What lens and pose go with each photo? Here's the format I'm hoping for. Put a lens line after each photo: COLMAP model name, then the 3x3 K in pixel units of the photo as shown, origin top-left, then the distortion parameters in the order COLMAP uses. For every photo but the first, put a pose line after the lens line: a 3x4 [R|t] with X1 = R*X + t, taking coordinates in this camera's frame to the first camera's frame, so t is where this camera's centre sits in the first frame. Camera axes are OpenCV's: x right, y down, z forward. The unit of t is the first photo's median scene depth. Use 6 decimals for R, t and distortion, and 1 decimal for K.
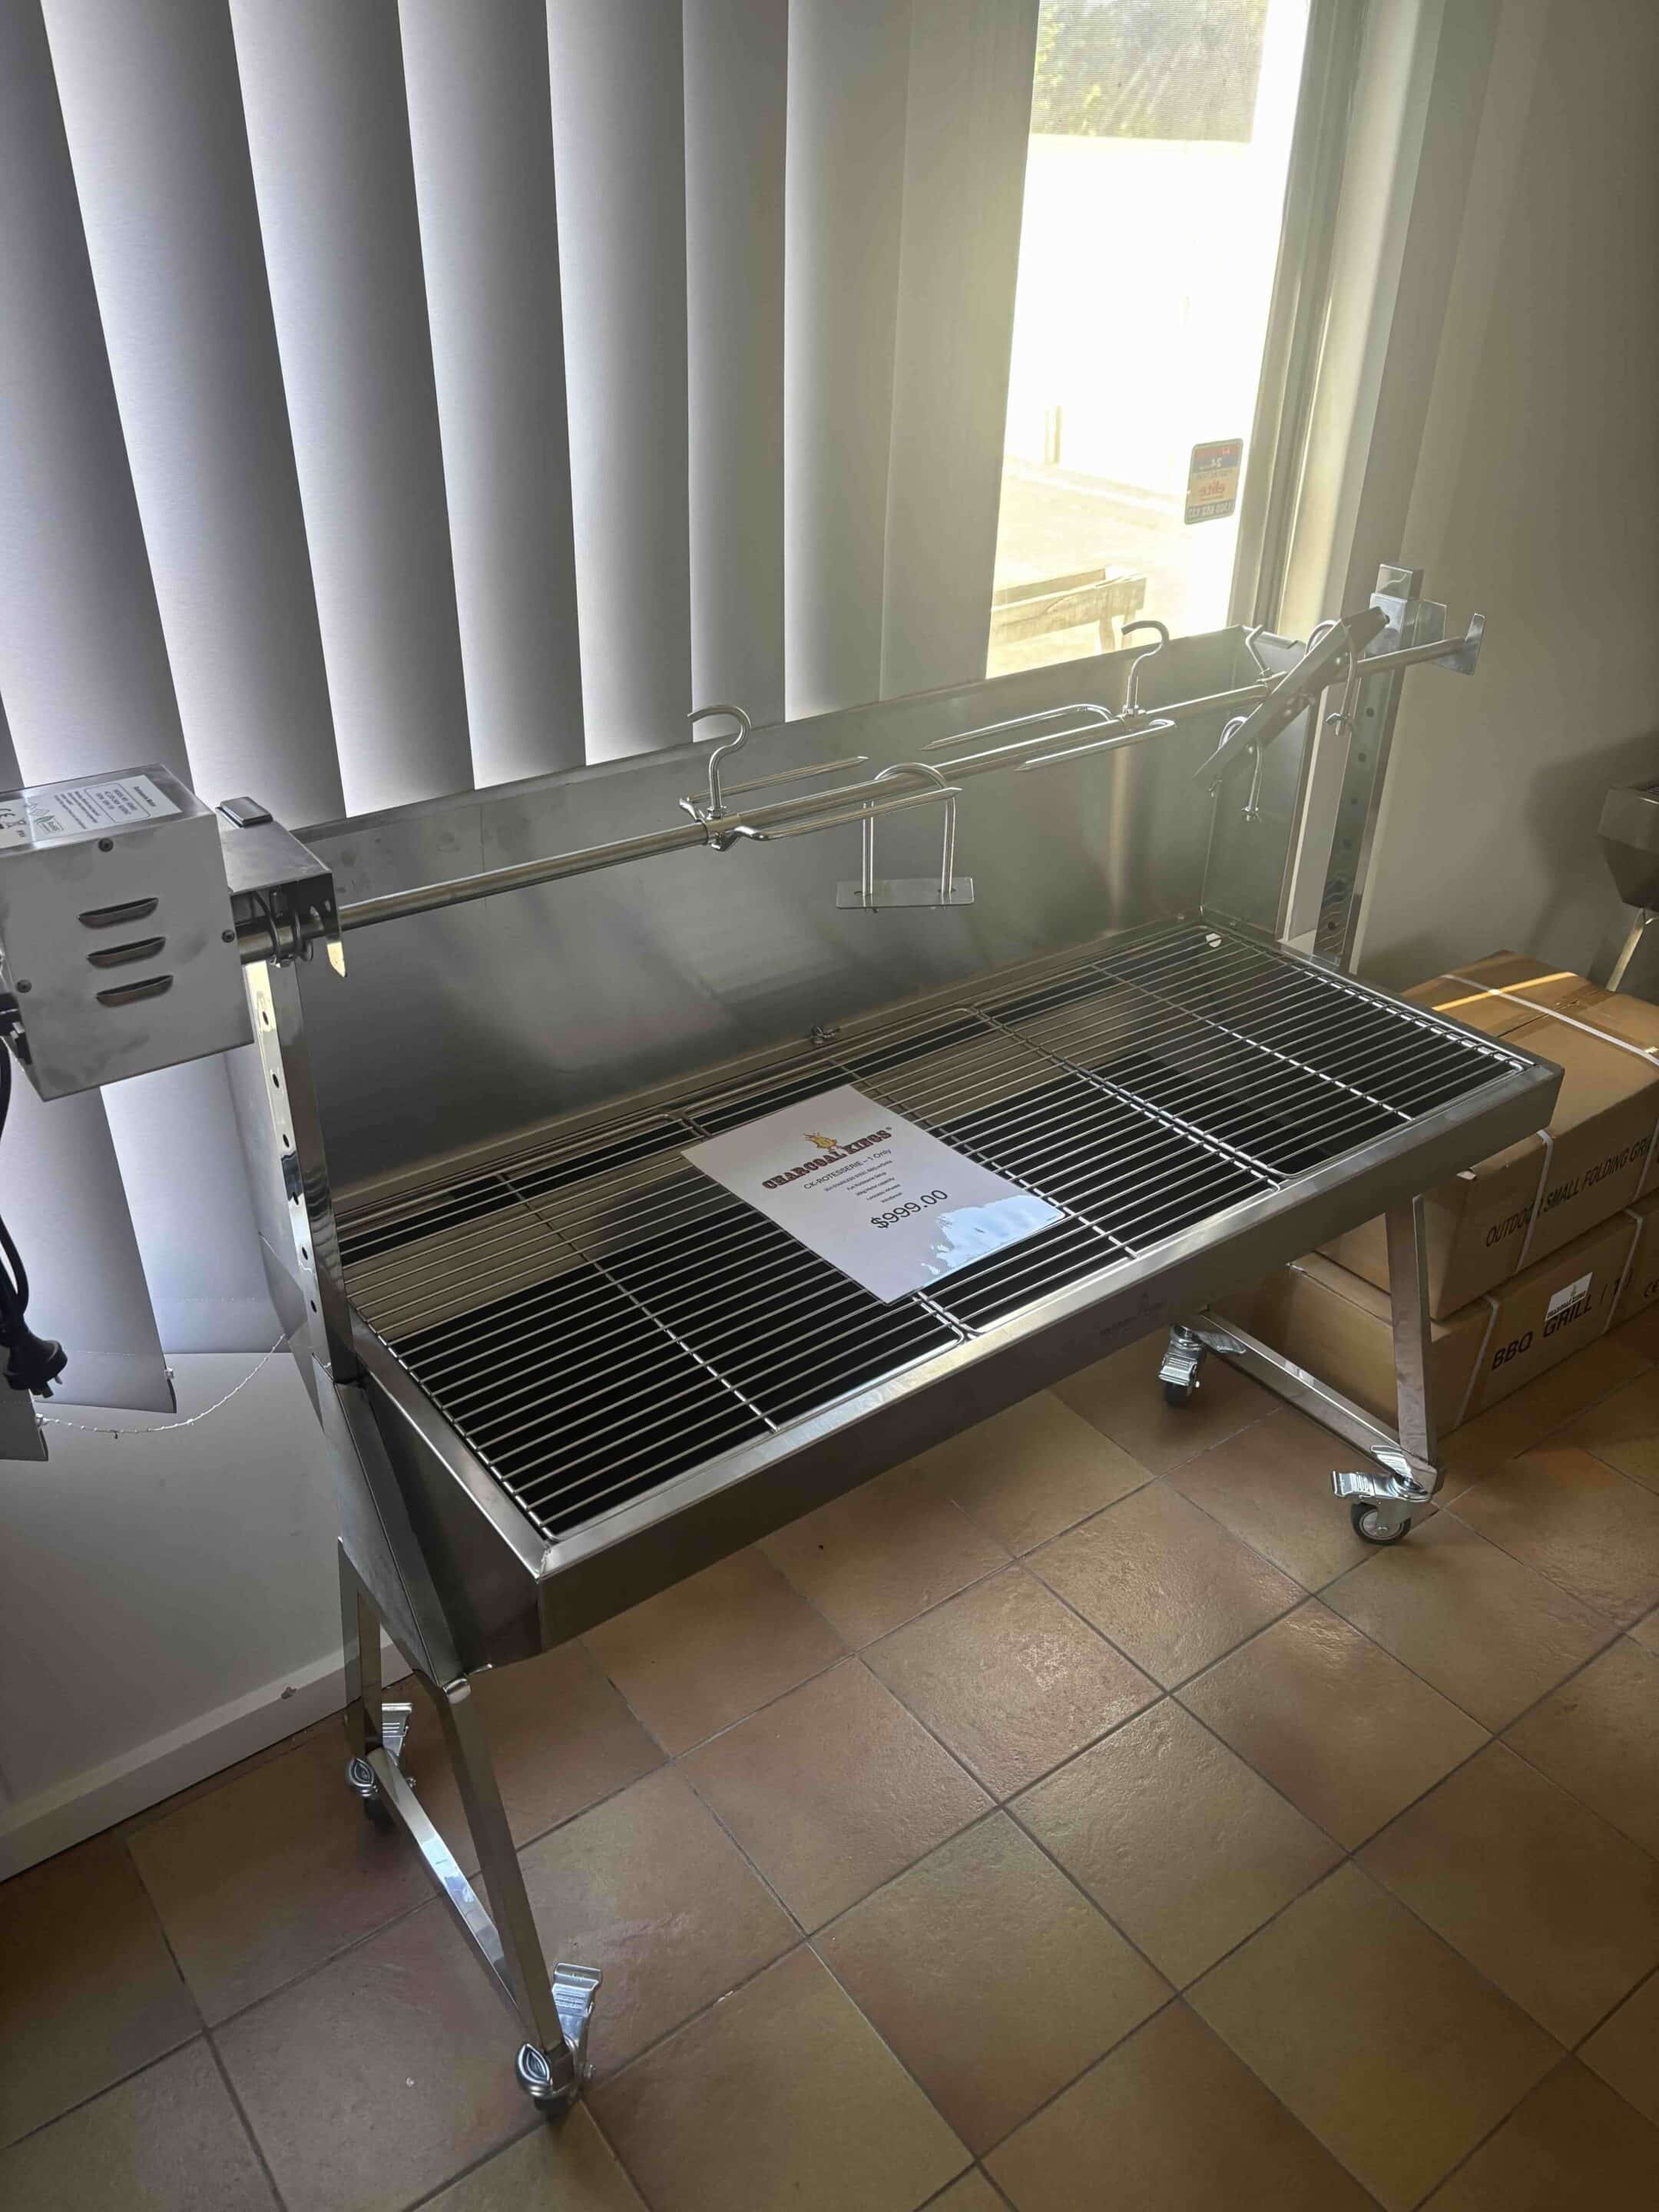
lens RADIAL K [[1705.0, 0, 821.9], [0, 1705.0, 1114.2], [0, 0, 1]] dist [0.024402, -0.066183]
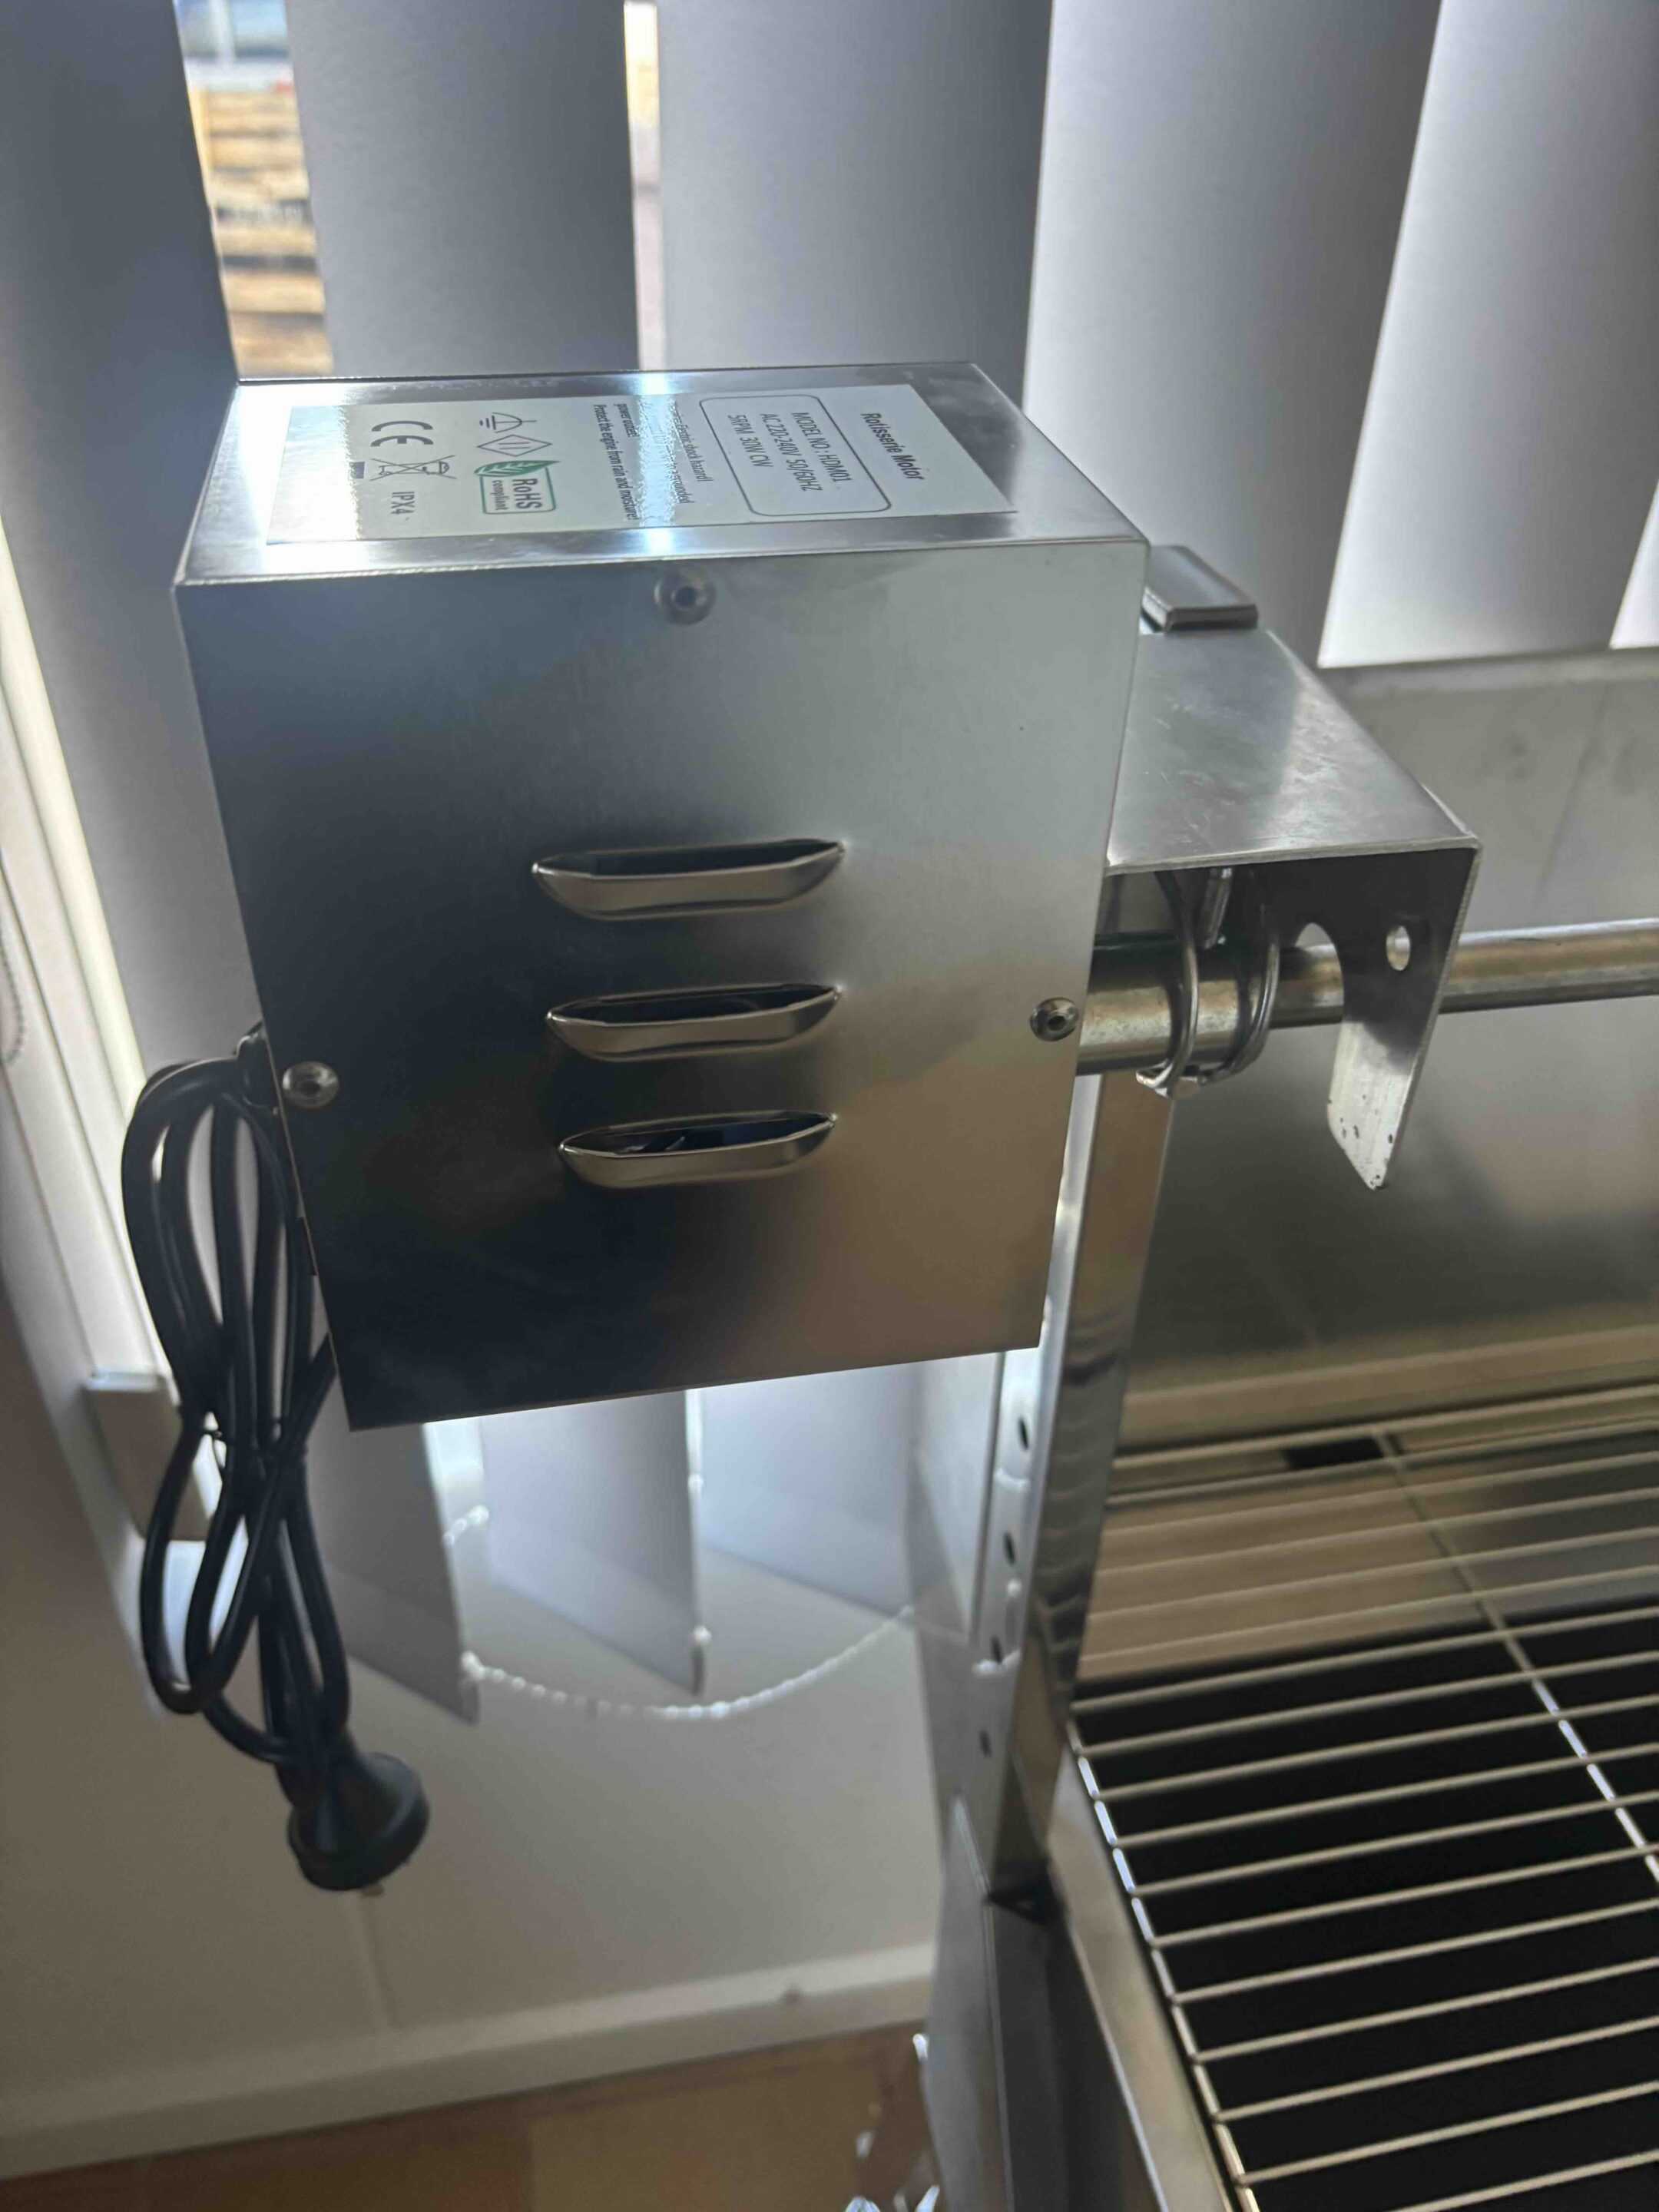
lens RADIAL K [[1705.0, 0, 824.2], [0, 1705.0, 1102.0], [0, 0, 1]] dist [0.024402, -0.066183]
pose [[0.902511, 0.245174, -0.354068, -0.263579], [-0.223039, 0.969382, 0.102727, -0.103109], [0.368413, -0.013741, 0.929561, 0.686868]]
